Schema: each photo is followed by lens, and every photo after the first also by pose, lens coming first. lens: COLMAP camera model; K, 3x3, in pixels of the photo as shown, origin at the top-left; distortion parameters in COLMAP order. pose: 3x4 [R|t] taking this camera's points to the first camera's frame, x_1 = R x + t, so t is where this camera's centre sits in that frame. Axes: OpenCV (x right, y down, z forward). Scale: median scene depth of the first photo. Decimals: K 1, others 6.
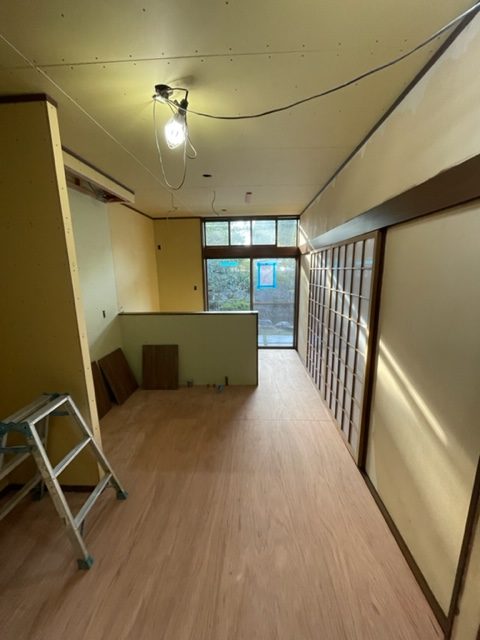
lens RADIAL K [[264.3, 0, 240.0], [0, 264.3, 320.0], [0, 0, 1]] dist [-0.000576, -0.000030]
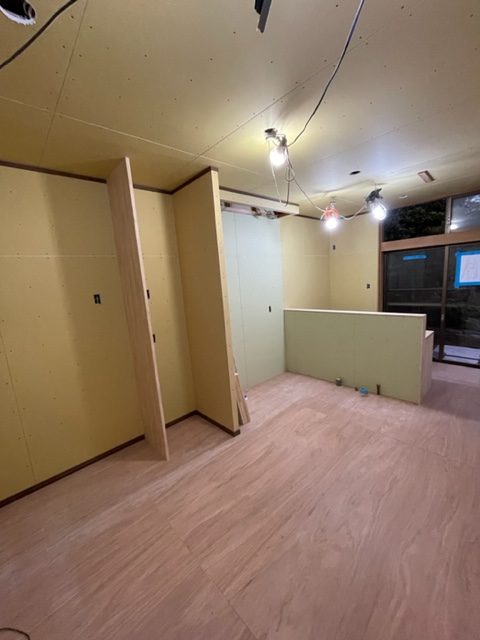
lens RADIAL K [[264.3, 0, 240.0], [0, 264.3, 320.0], [0, 0, 1]] dist [-0.000576, -0.000030]
pose [[0.702432, 0.075087, -0.707779, 0.524619], [-0.069509, 0.996903, 0.036776, -0.011653], [0.708349, 0.023365, 0.705476, 0.032855]]
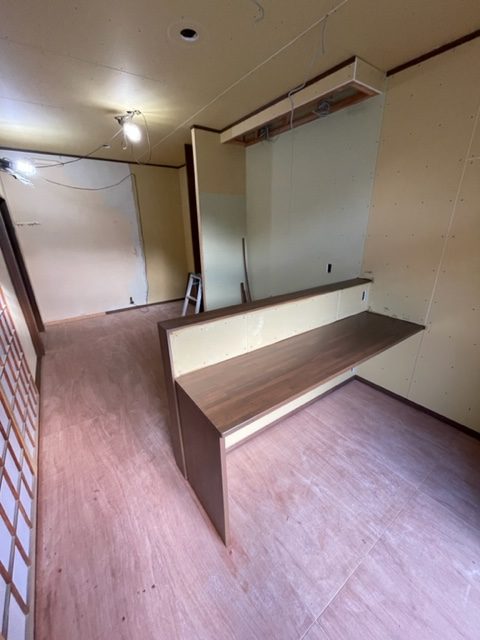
lens RADIAL K [[264.3, 0, 240.0], [0, 264.3, 320.0], [0, 0, 1]] dist [-0.000576, -0.000030]
pose [[-0.792358, 0.244509, -0.558913, 0.398238], [-0.077842, 0.868156, 0.490149, -0.504855], [0.605070, 0.431880, -0.668857, 2.769356]]
